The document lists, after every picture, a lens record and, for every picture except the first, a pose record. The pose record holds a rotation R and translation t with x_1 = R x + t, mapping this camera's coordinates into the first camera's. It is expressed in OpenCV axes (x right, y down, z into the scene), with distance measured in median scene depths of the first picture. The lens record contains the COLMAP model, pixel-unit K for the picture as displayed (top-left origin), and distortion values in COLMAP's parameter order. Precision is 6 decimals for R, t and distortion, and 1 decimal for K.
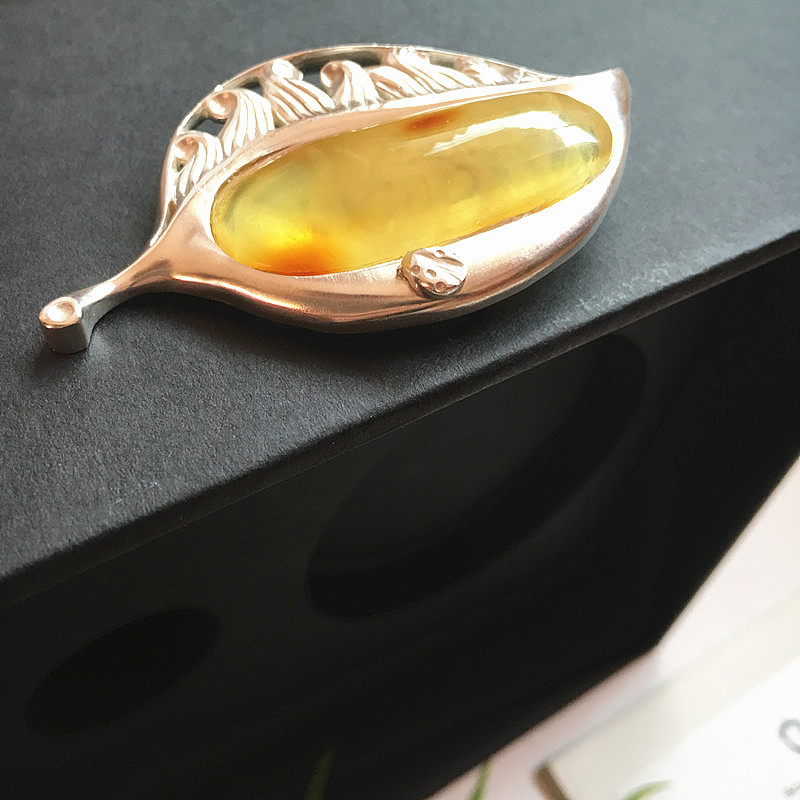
lens RADIAL K [[959.3, 0, 405.0], [0, 959.3, 400.7], [0, 0, 1]] dist [0.064336, -0.190591]
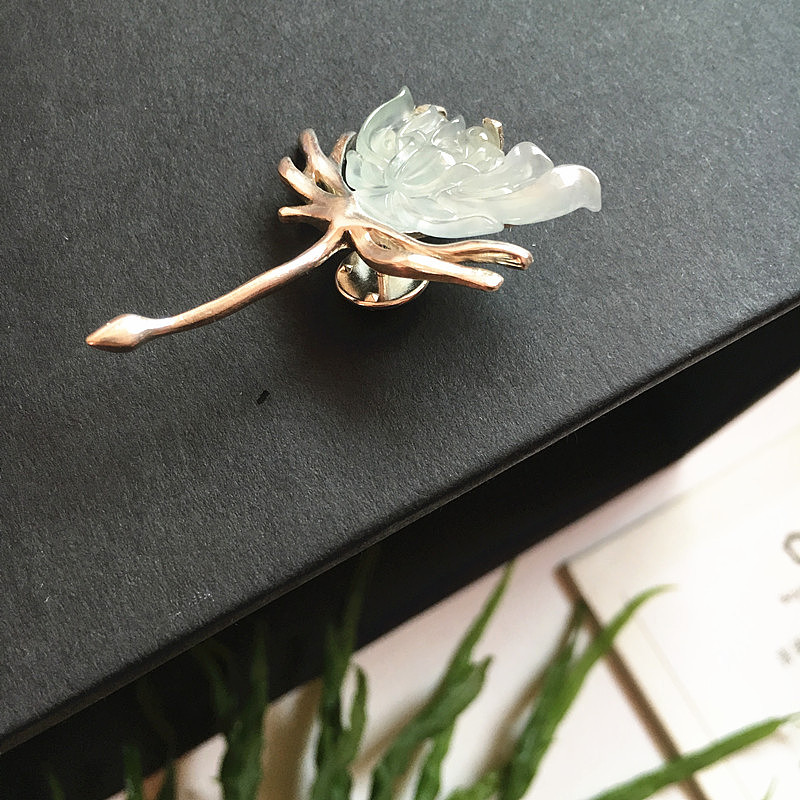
lens RADIAL K [[947.2, 0, 404.6], [0, 947.2, 398.0], [0, 0, 1]] dist [0.065598, -0.175295]
pose [[0.998036, 0.036816, -0.050685, 0.015933], [-0.018003, 0.943517, 0.330834, -0.374171], [0.060002, -0.329272, 0.942327, 0.018119]]
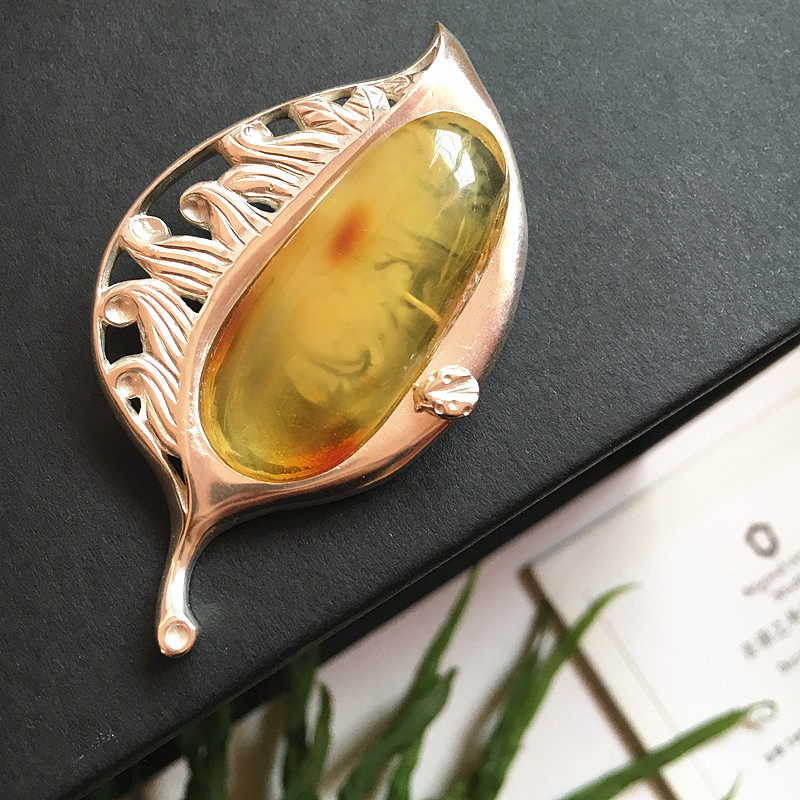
lens RADIAL K [[953.0, 0, 405.0], [0, 953.0, 399.2], [0, 0, 1]] dist [0.061136, -0.166991]
pose [[0.999561, -0.000359, -0.029620, 0.078657], [0.011516, 0.925977, 0.377405, -0.495892], [0.027291, -0.377580, 0.925575, 0.101584]]
